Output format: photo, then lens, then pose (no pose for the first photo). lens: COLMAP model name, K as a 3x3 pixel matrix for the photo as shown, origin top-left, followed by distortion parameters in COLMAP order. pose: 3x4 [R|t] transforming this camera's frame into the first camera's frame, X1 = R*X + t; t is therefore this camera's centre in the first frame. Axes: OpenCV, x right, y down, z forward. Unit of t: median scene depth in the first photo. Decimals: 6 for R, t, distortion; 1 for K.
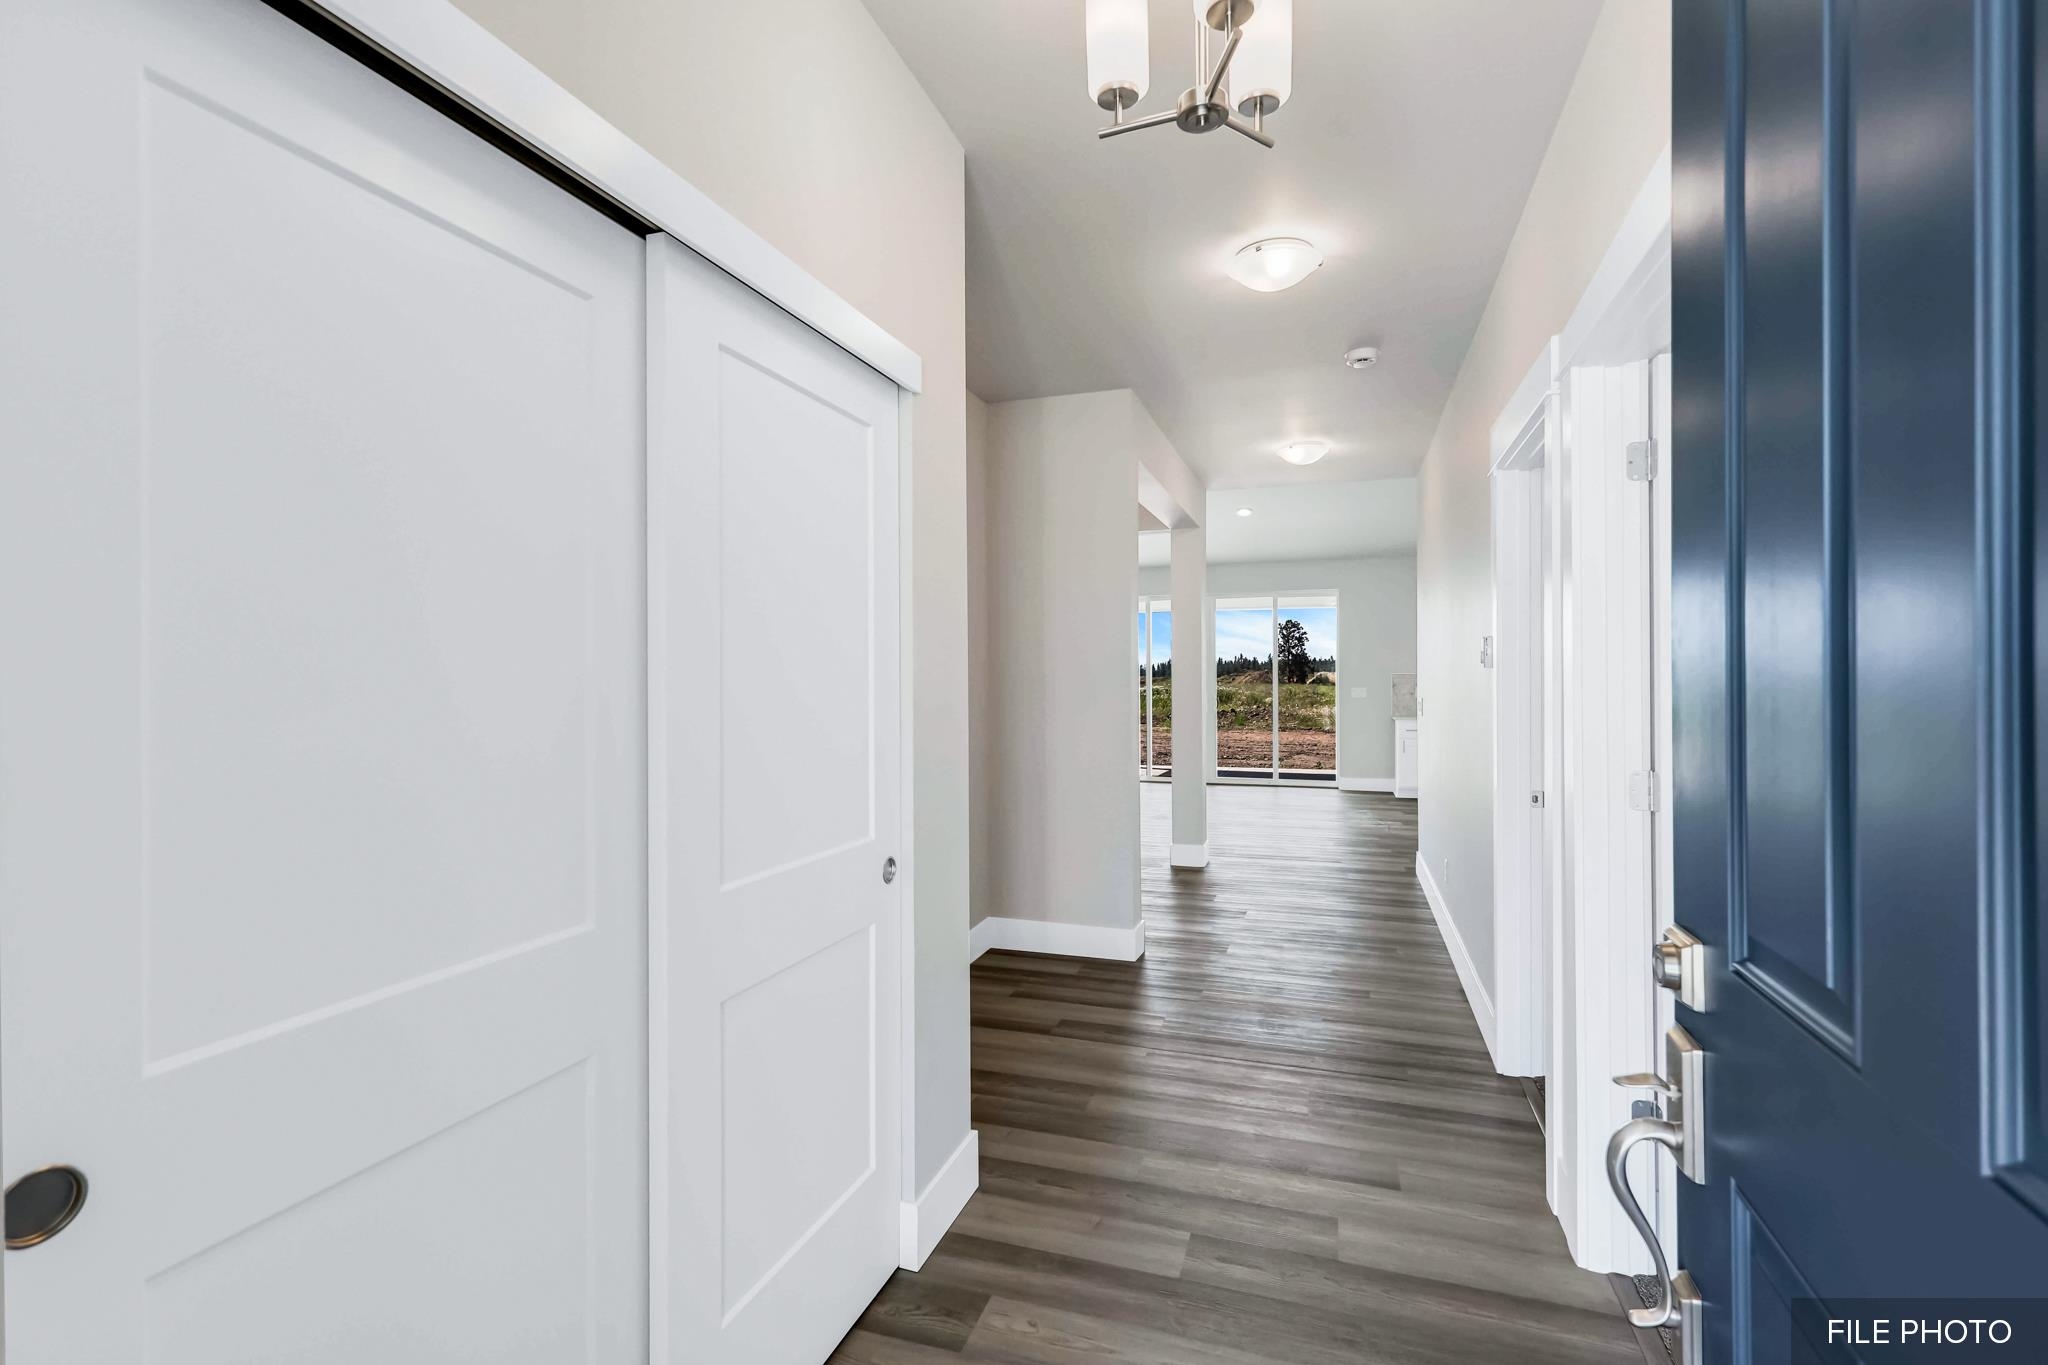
lens RADIAL K [[901.0, 0, 1019.7], [0, 901.0, 674.1], [0, 0, 1]] dist [0.004371, 0.000161]
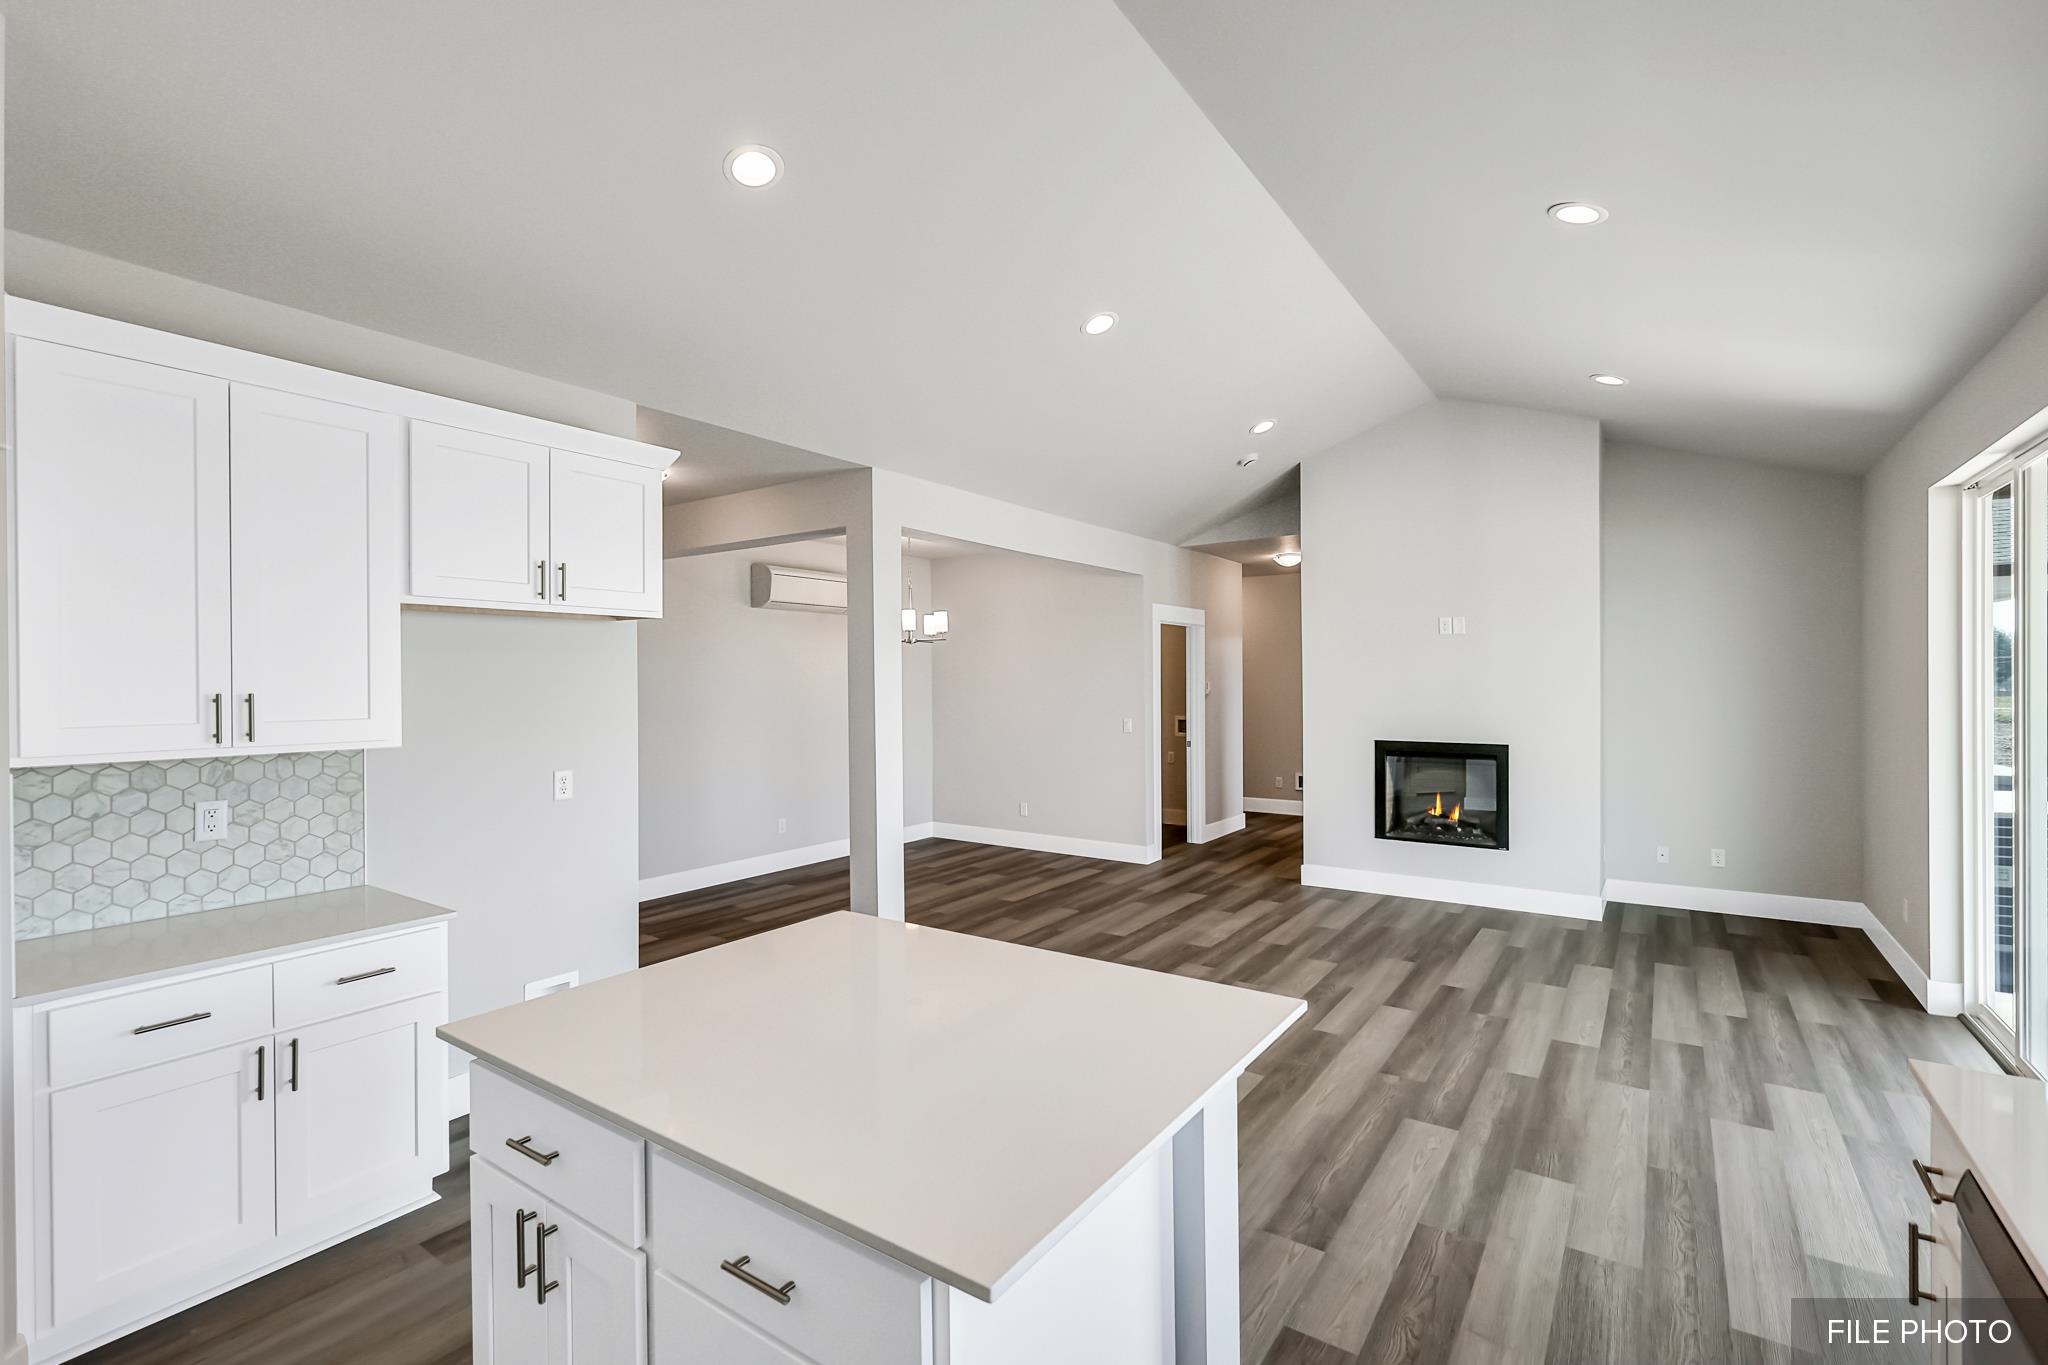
lens RADIAL K [[901.0, 0, 1039.3], [0, 901.0, 689.7], [0, 0, 1]] dist [0.004371, 0.000161]
pose [[-0.257751, 0.023033, -0.965937, 0.159984], [0.012912, 0.999709, 0.020393, -0.005766], [0.966125, -0.007216, -0.257973, 0.237084]]
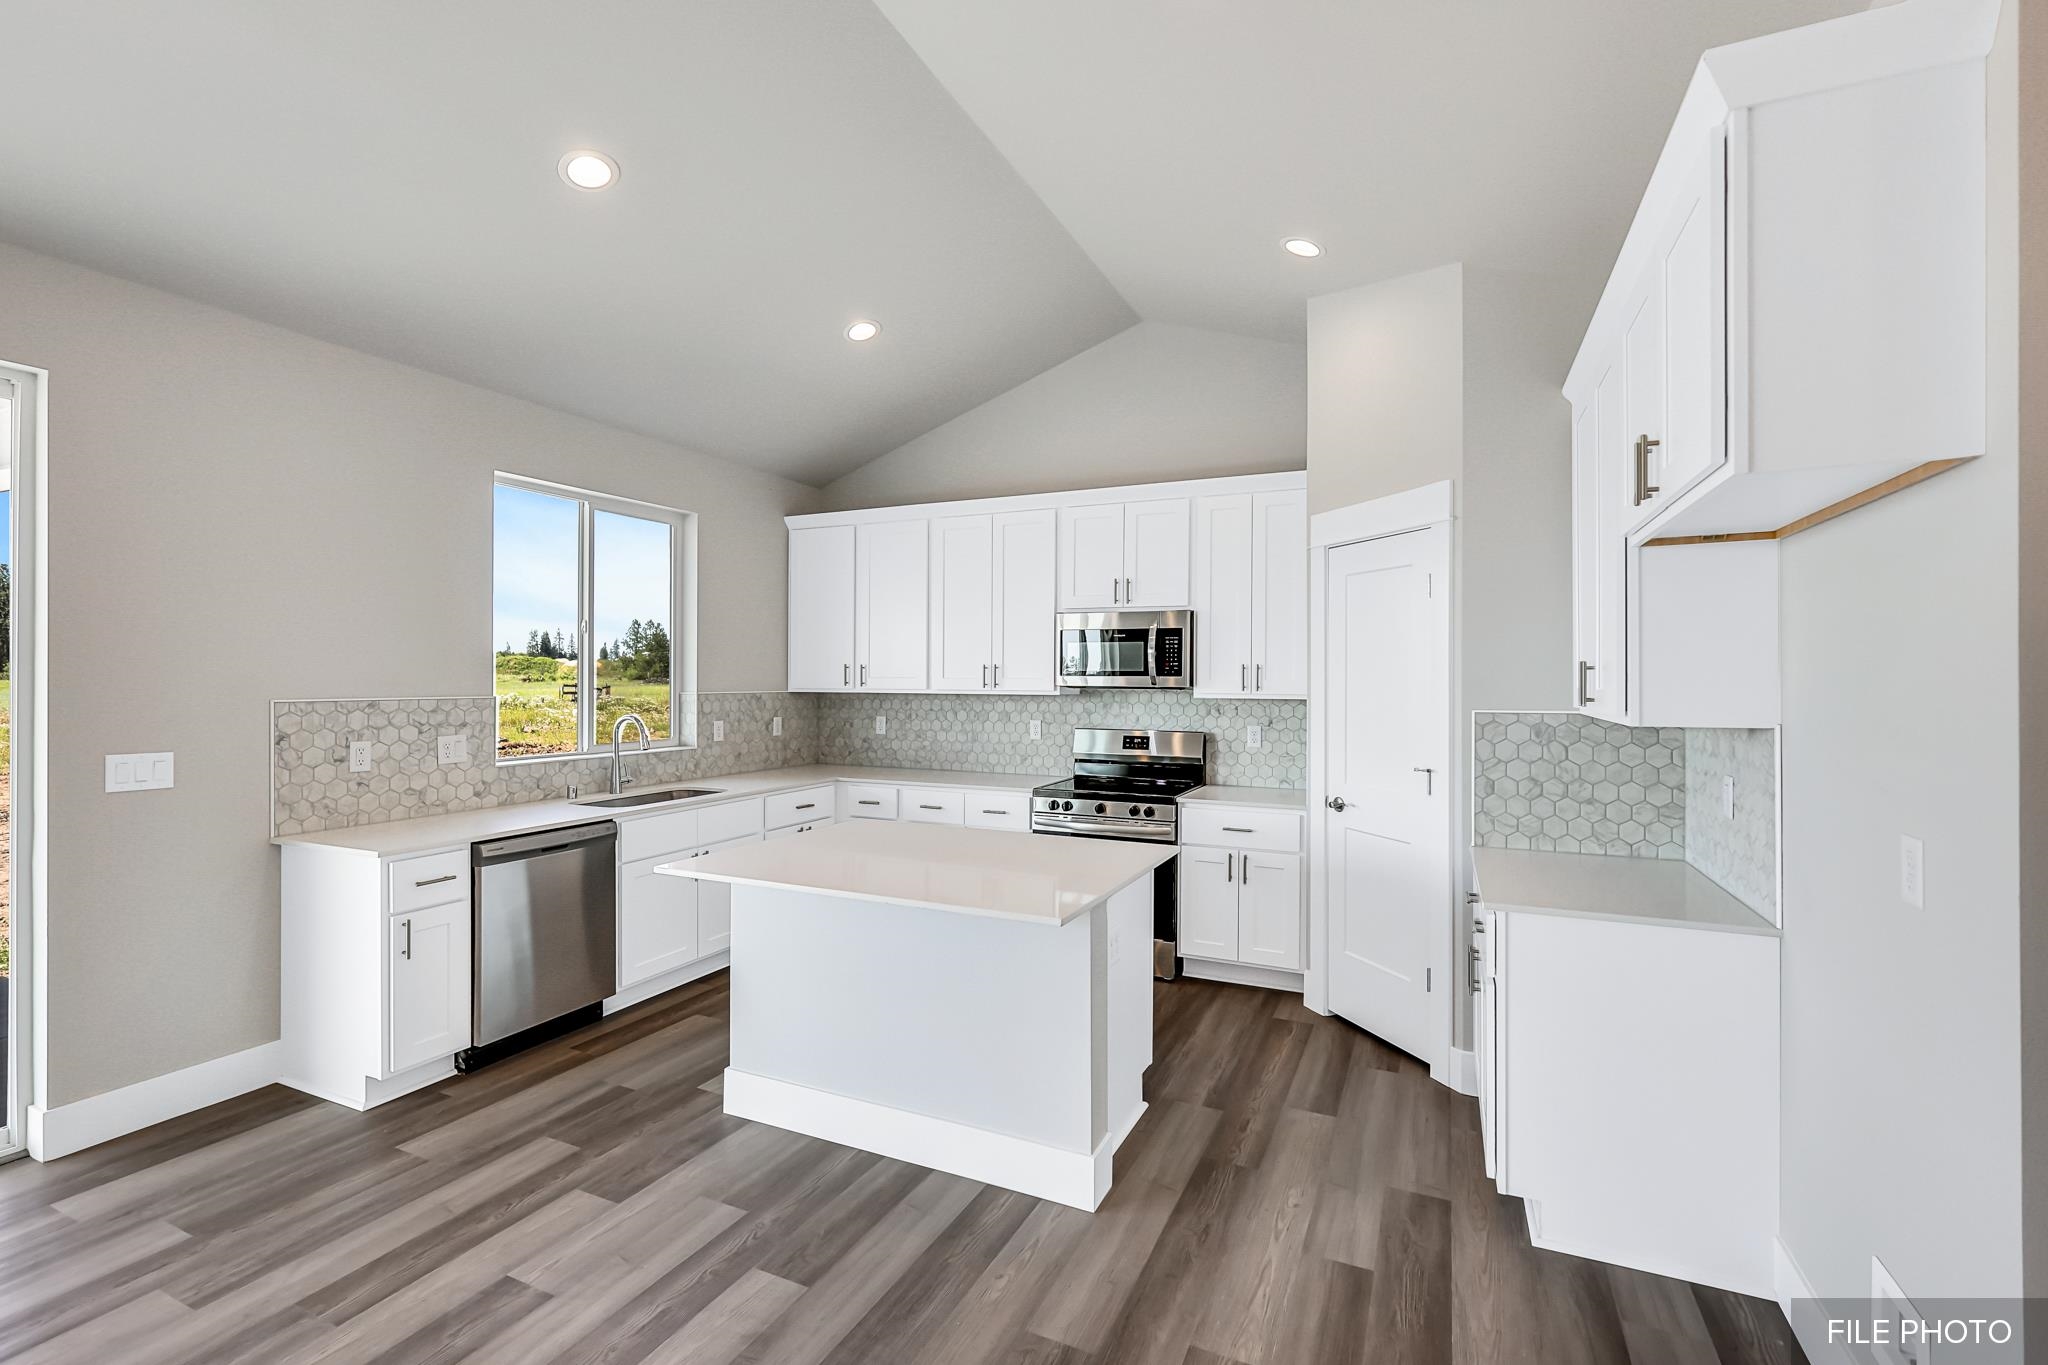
lens RADIAL K [[901.0, 0, 1034.9], [0, 901.0, 676.5], [0, 0, 1]] dist [0.004371, 0.000161]
pose [[0.087492, 0.009454, 0.996120, 0.034996], [-0.008625, 0.999925, -0.008733, -0.002663], [-0.996128, -0.007828, 0.087567, 0.200113]]
